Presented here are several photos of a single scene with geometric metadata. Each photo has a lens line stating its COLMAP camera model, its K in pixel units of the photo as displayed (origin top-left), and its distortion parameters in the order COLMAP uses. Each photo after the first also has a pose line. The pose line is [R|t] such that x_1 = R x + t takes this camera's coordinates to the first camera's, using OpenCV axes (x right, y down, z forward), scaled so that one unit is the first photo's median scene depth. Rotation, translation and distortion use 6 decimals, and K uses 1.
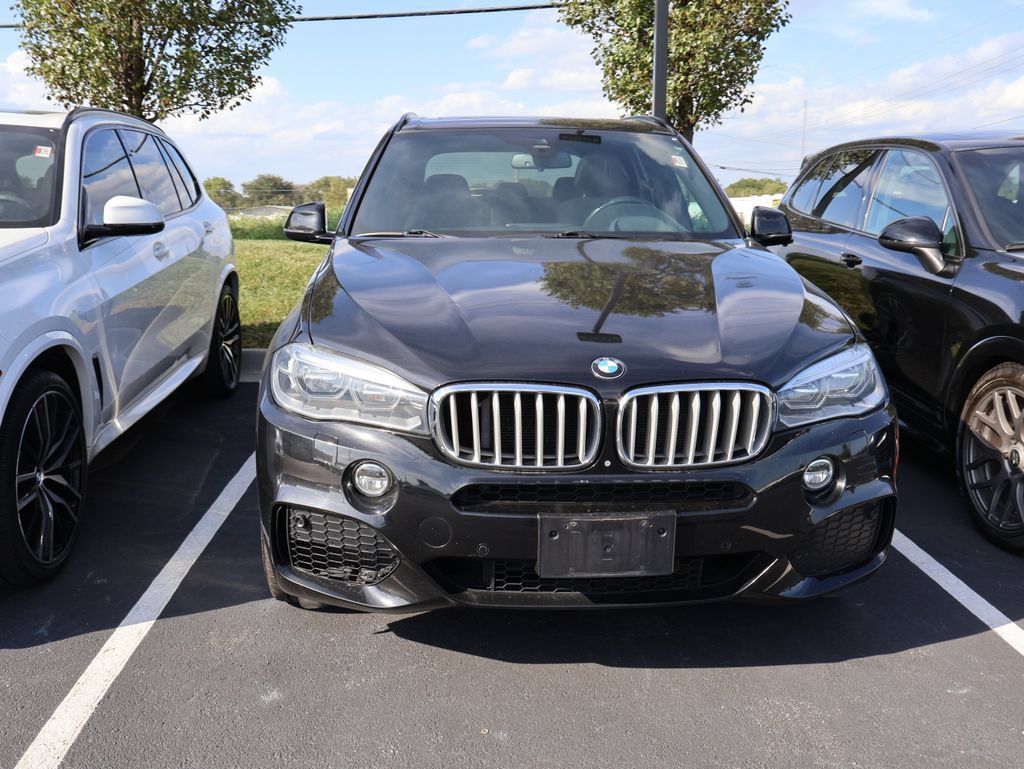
lens RADIAL K [[933.7, 0, 512.0], [0, 933.7, 384.5], [0, 0, 1]] dist [-0.007591, 0.001796]
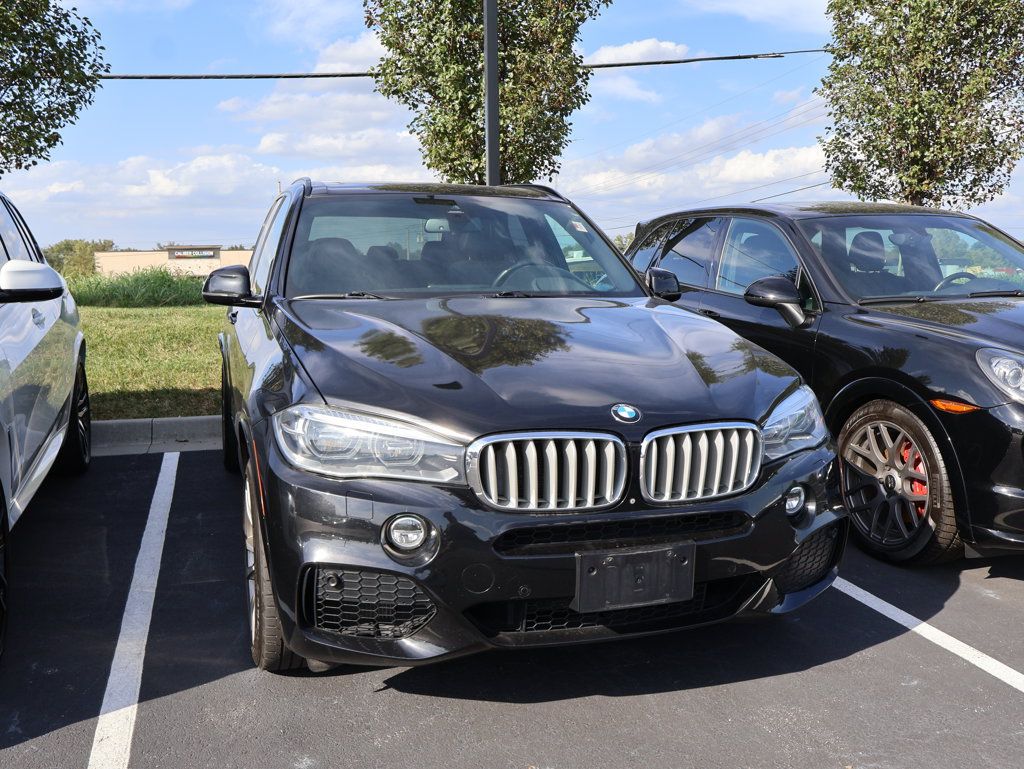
lens RADIAL K [[933.7, 0, 512.0], [0, 933.7, 384.5], [0, 0, 1]] dist [-0.007591, 0.001796]
pose [[0.970435, -0.033236, 0.239064, -0.270367], [0.049098, 0.996948, -0.060702, 0.007785], [-0.236317, 0.070645, 0.969105, -0.027830]]
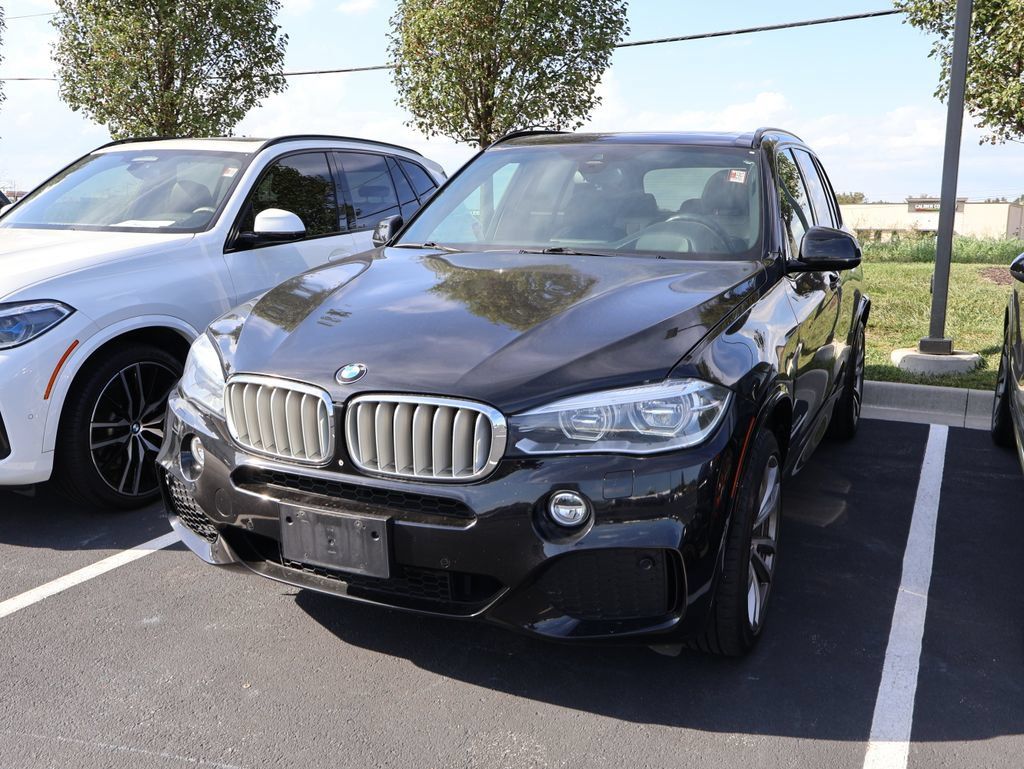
lens RADIAL K [[933.7, 0, 512.0], [0, 933.7, 384.5], [0, 0, 1]] dist [-0.007591, 0.001796]
pose [[0.884994, 0.094894, -0.455829, 0.700939], [-0.101892, 0.994752, 0.009263, -0.031757], [0.454316, 0.038248, 0.890019, 0.127797]]
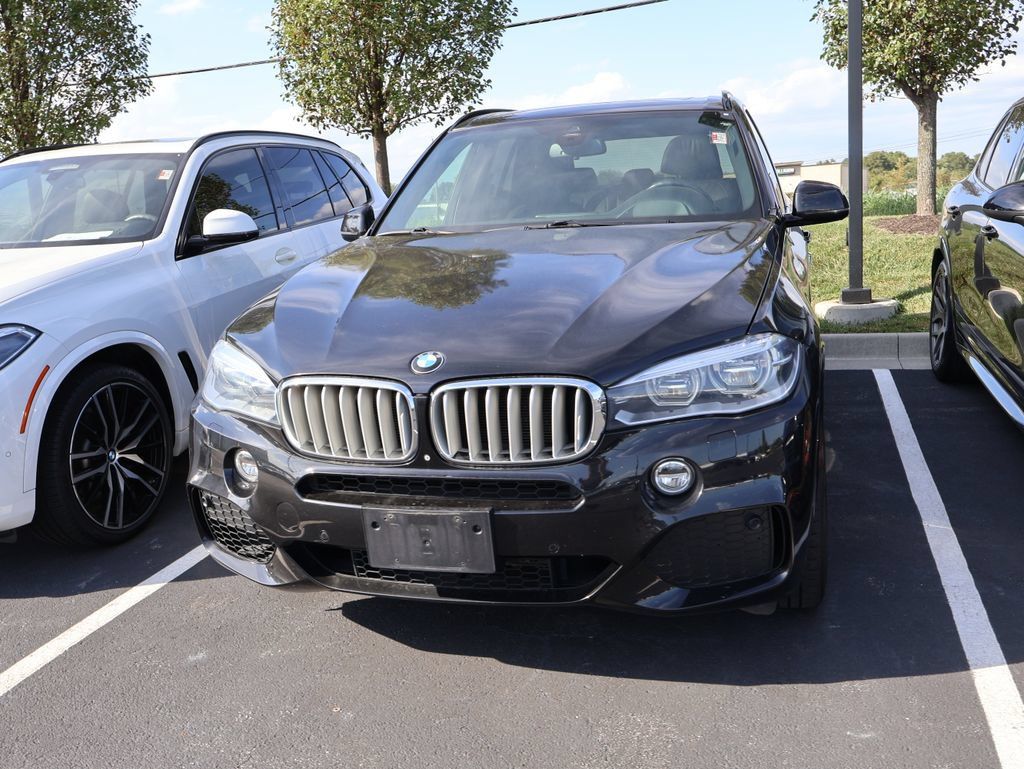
lens RADIAL K [[939.0, 0, 521.6], [0, 939.0, 372.6], [0, 0, 1]] dist [-0.005656, -0.001943]
pose [[0.945102, 0.000019, -0.326776, 0.491391], [-0.000282, 1.000000, -0.000756, -0.005750], [0.326776, 0.000806, 0.945101, 0.073829]]
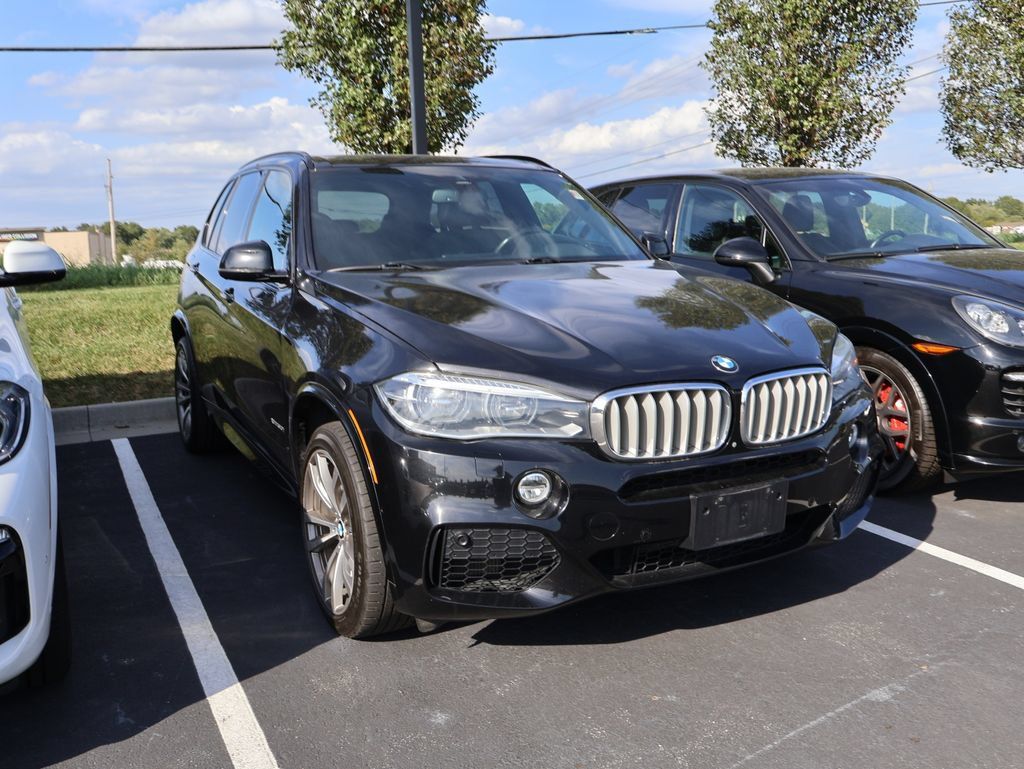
lens RADIAL K [[919.8, 0, 509.8], [0, 919.8, 370.4], [0, 0, 1]] dist [-0.003171, 0.000203]
pose [[0.917784, -0.084885, 0.387900, -0.559239], [0.105451, 0.993909, -0.032003, -0.001221], [-0.382821, 0.070276, 0.921146, 0.028618]]
